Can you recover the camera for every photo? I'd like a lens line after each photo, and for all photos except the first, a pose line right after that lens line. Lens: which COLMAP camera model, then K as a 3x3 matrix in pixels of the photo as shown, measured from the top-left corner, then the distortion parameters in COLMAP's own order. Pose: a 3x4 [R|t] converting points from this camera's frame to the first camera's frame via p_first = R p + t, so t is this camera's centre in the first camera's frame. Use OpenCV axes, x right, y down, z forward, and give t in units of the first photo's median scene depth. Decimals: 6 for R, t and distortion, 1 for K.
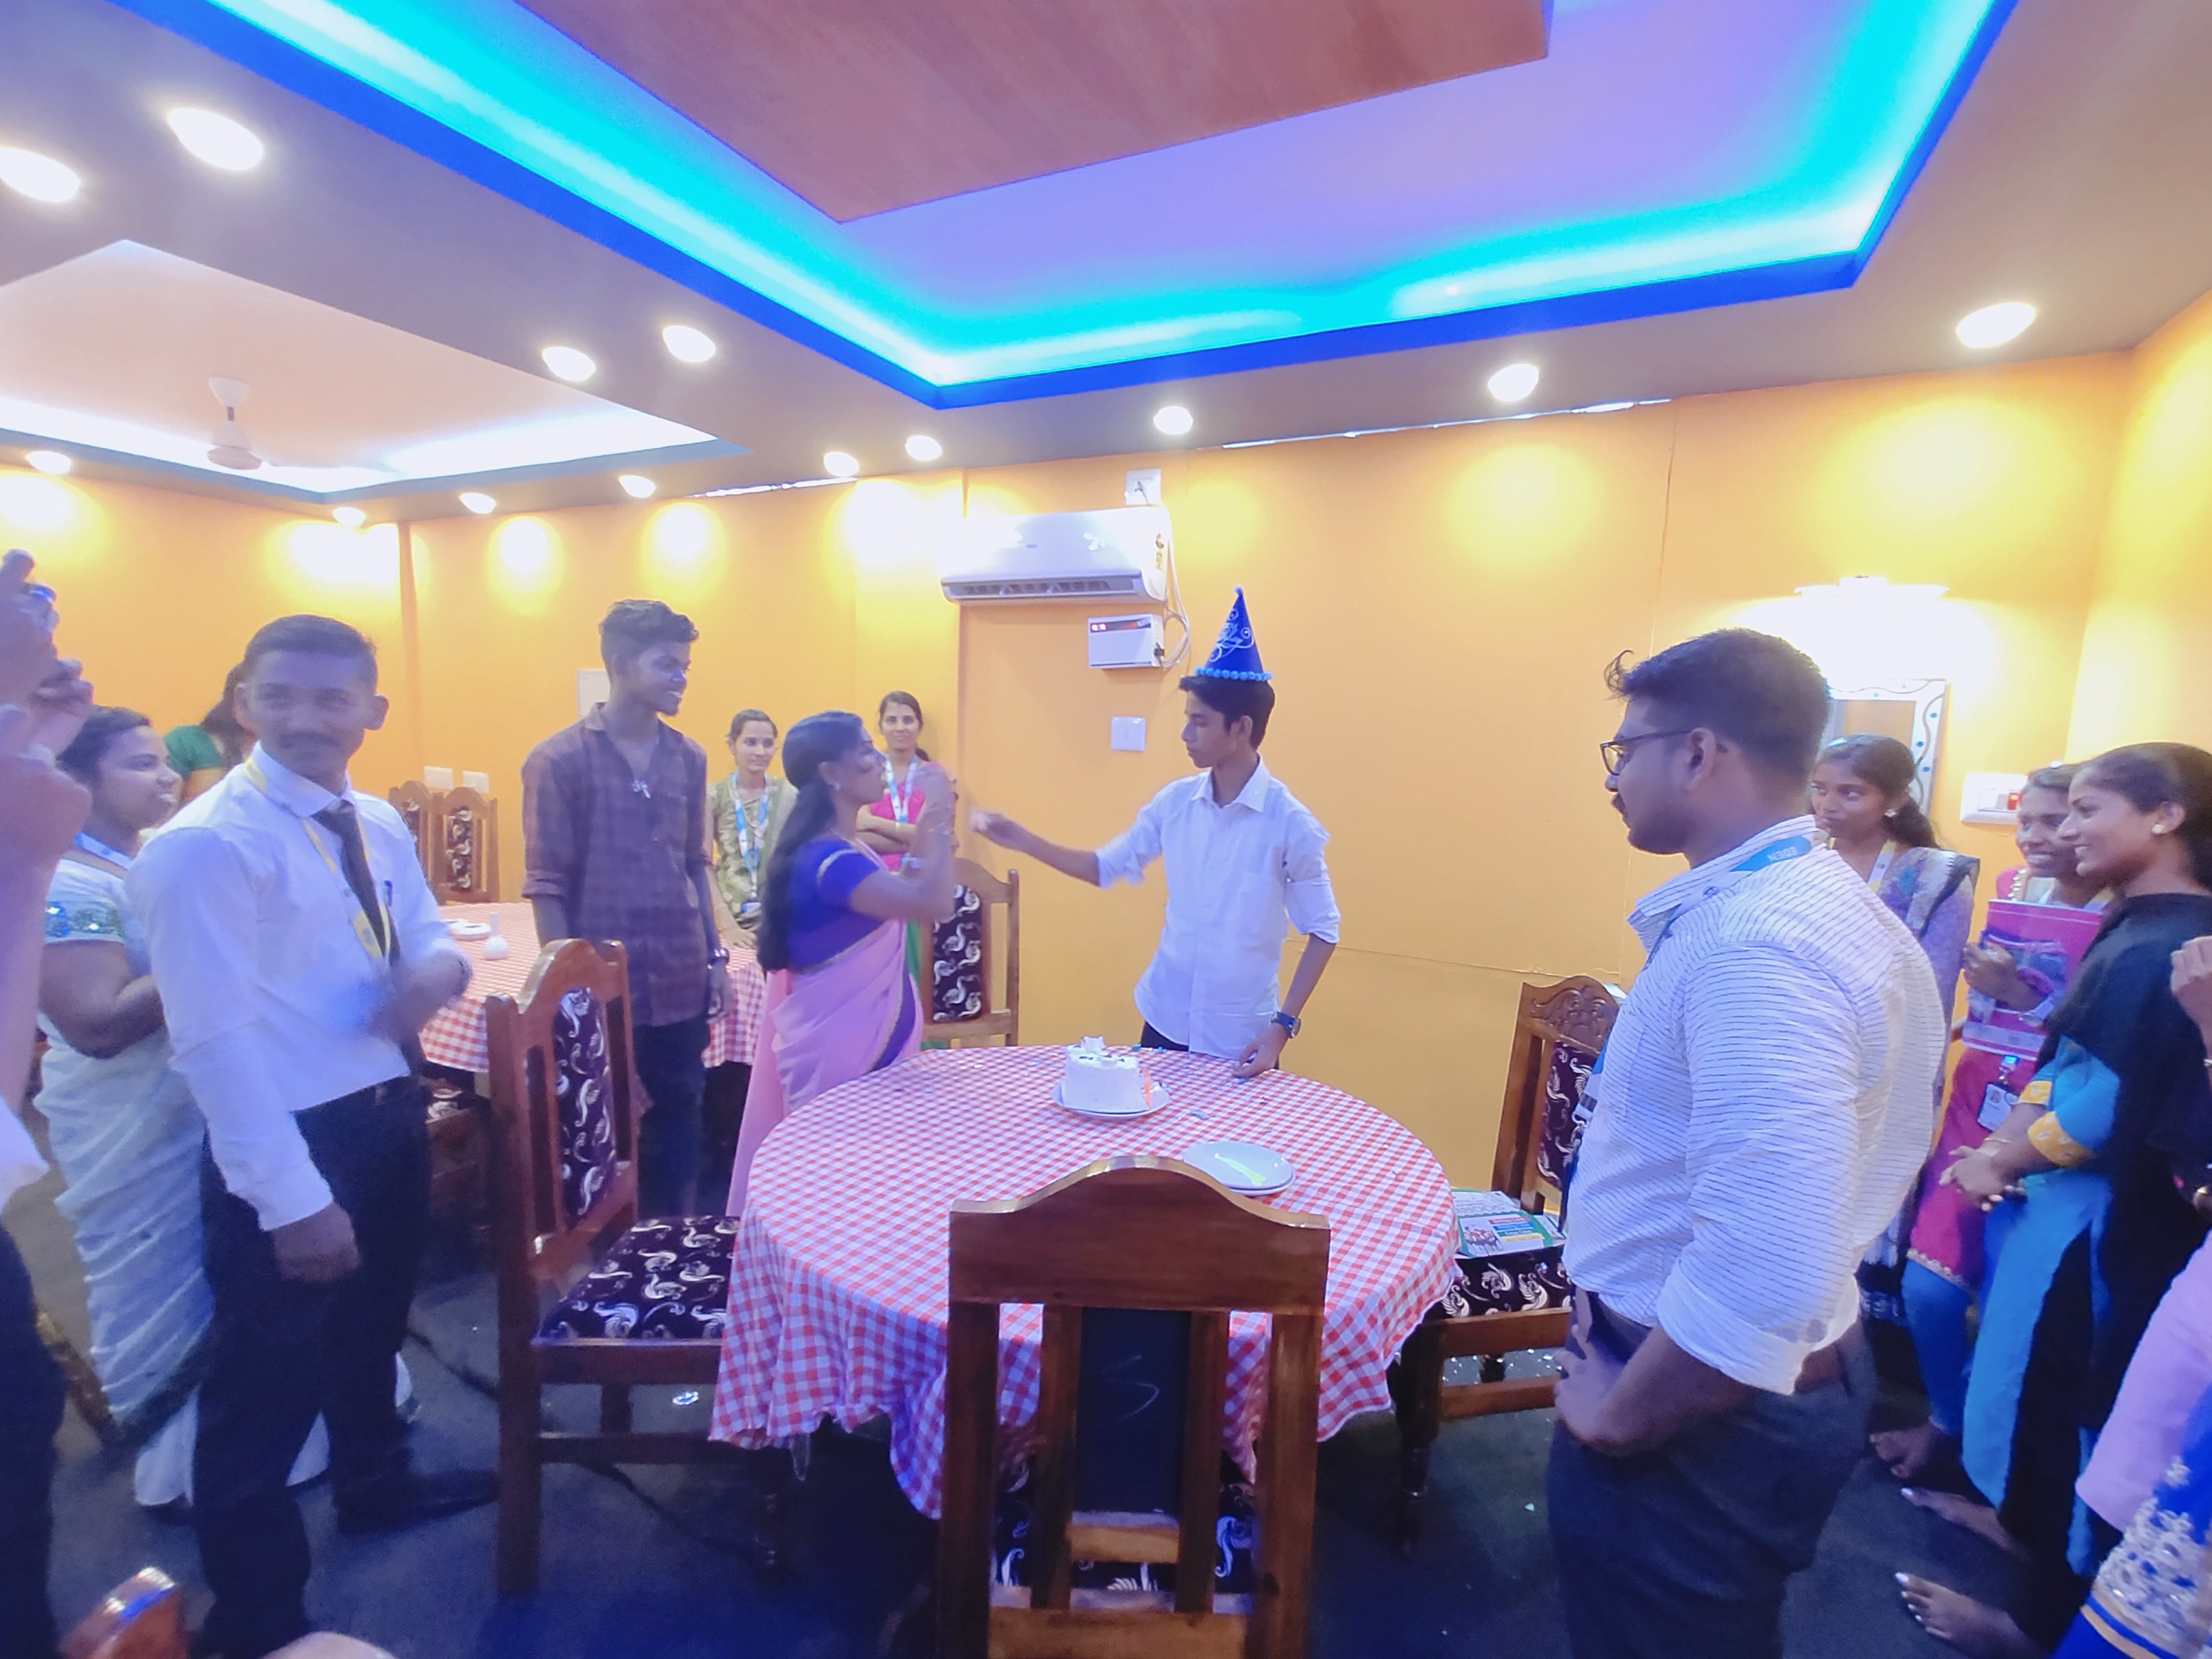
lens RADIAL K [[1015.8, 0, 1139.9], [0, 1015.8, 855.0], [0, 0, 1]] dist [-0.000686, 0.000589]
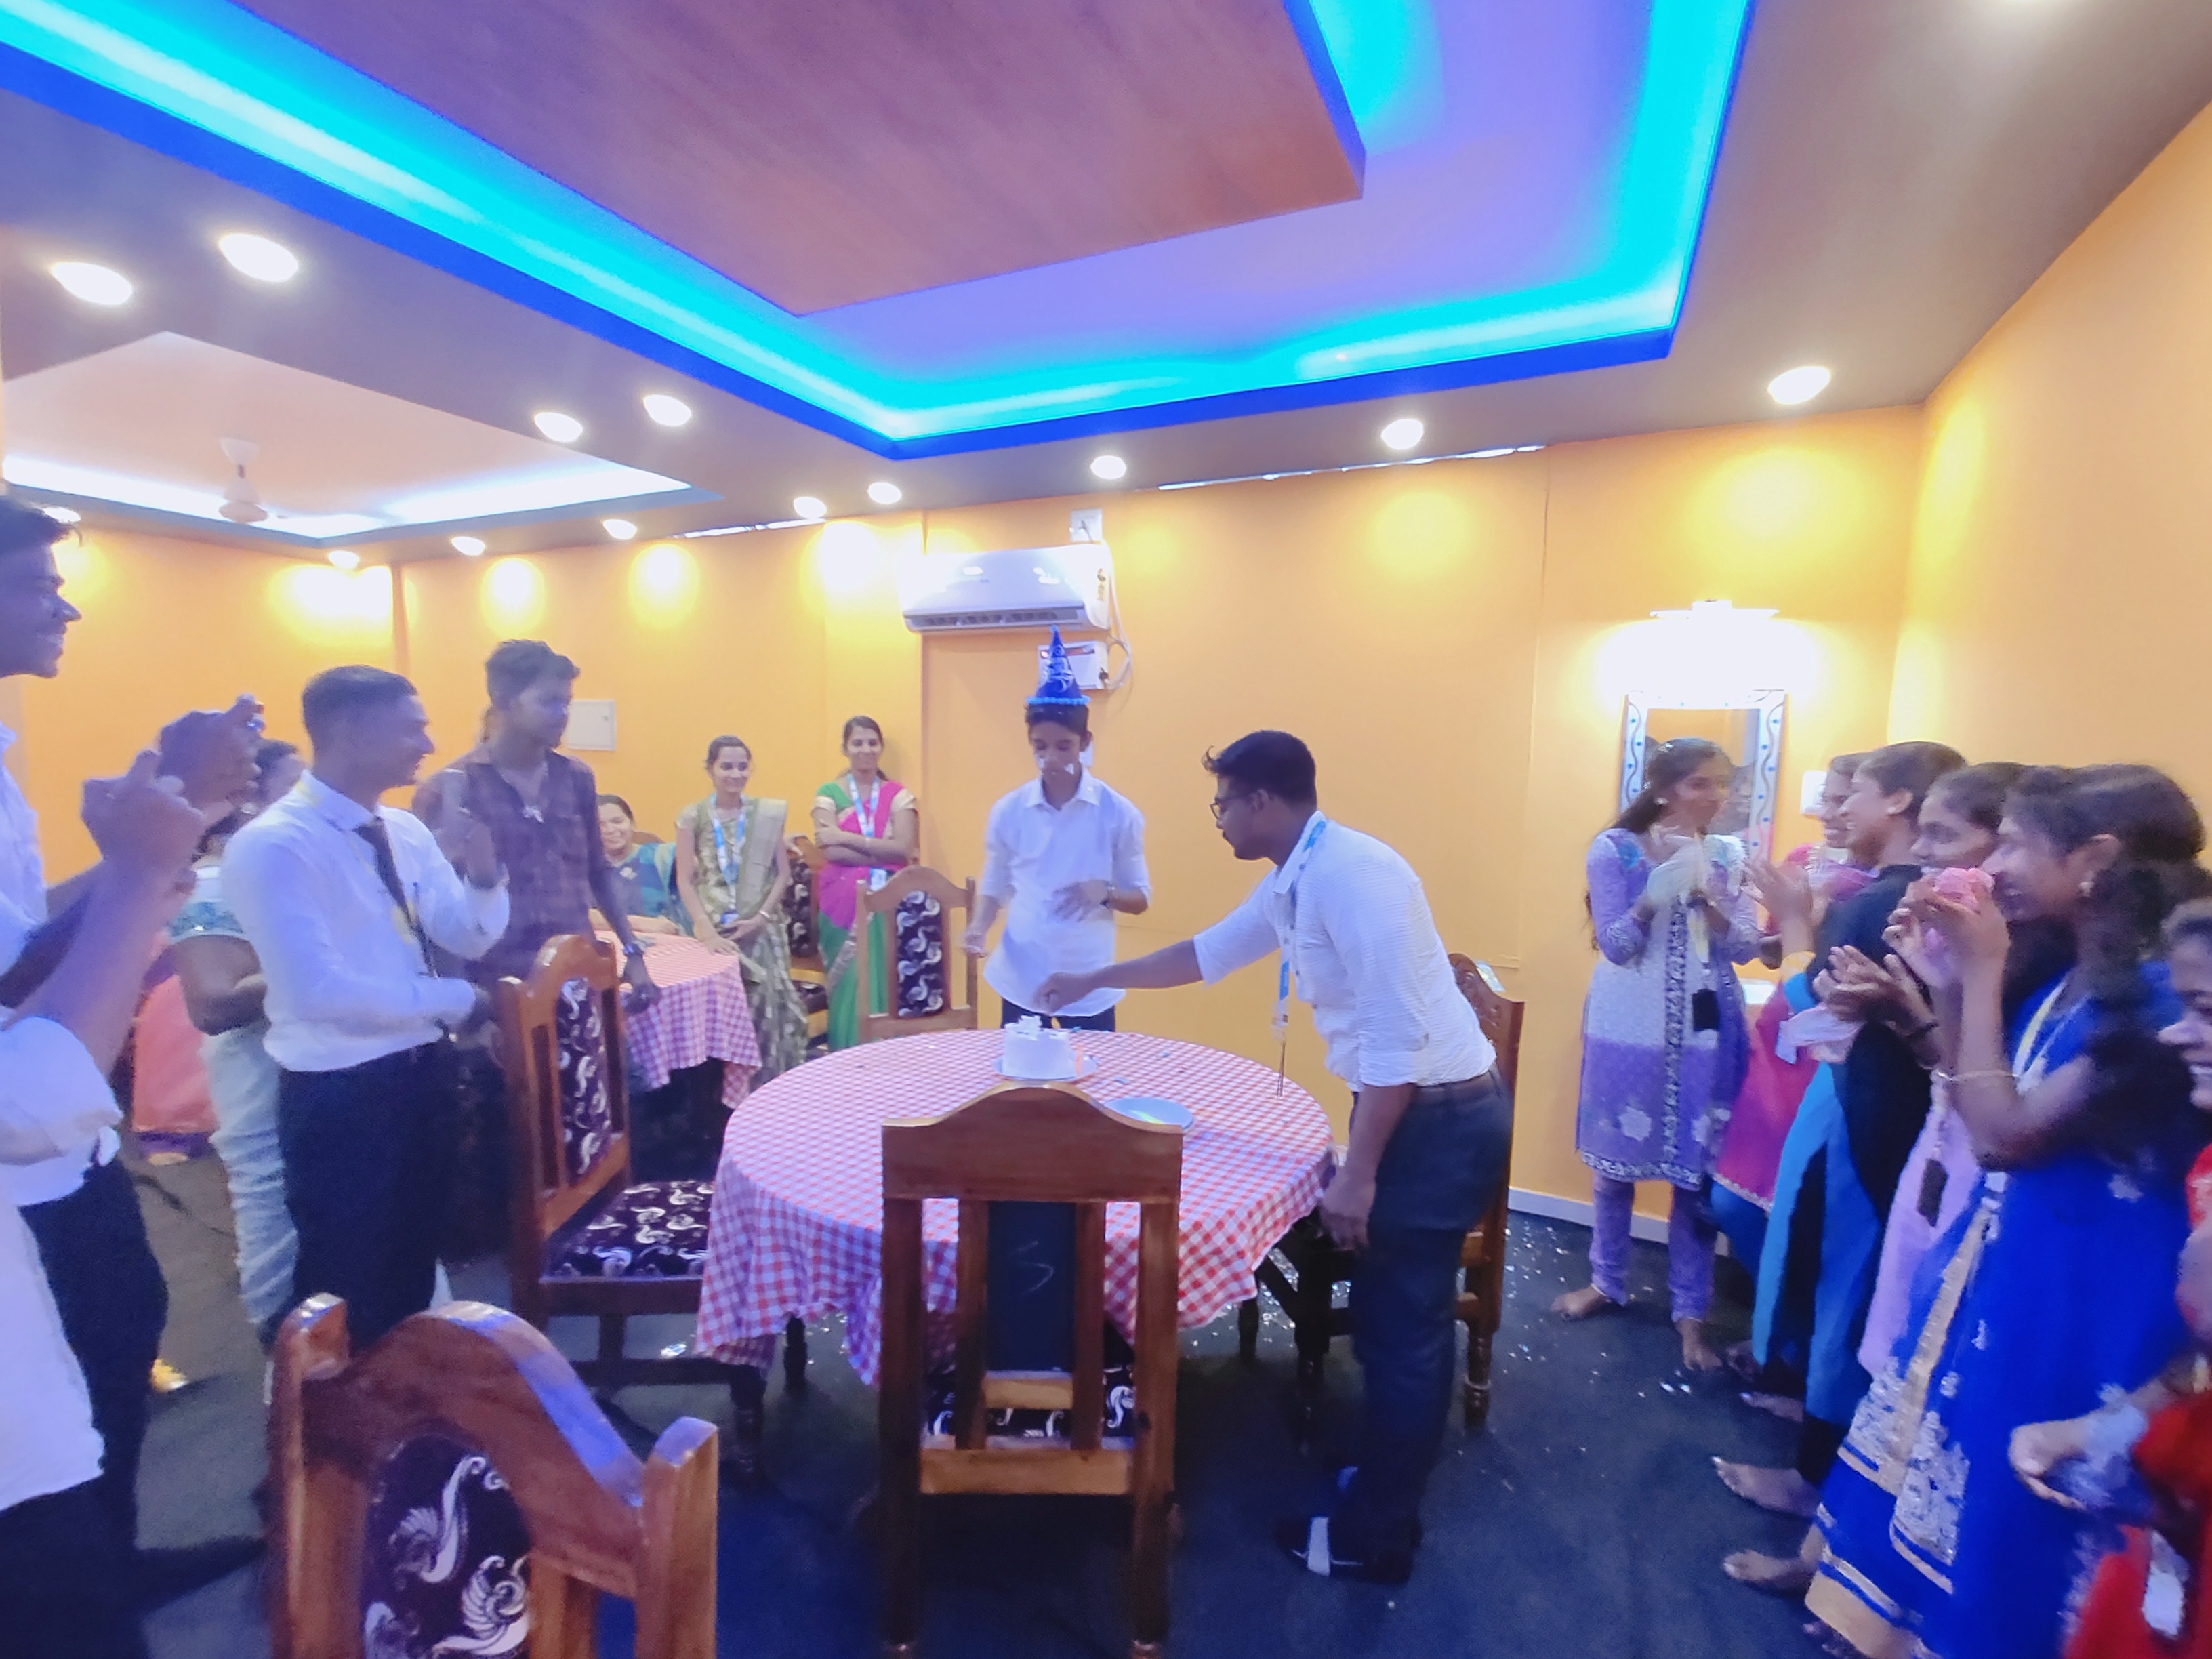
lens RADIAL K [[1015.8, 0, 1139.9], [0, 1015.8, 855.0], [0, 0, 1]] dist [-0.000686, 0.000589]
pose [[0.999711, -0.019448, 0.014160, 0.075249], [0.019714, 0.999626, -0.018948, 0.026642], [-0.013787, 0.019222, 0.999720, -0.168801]]
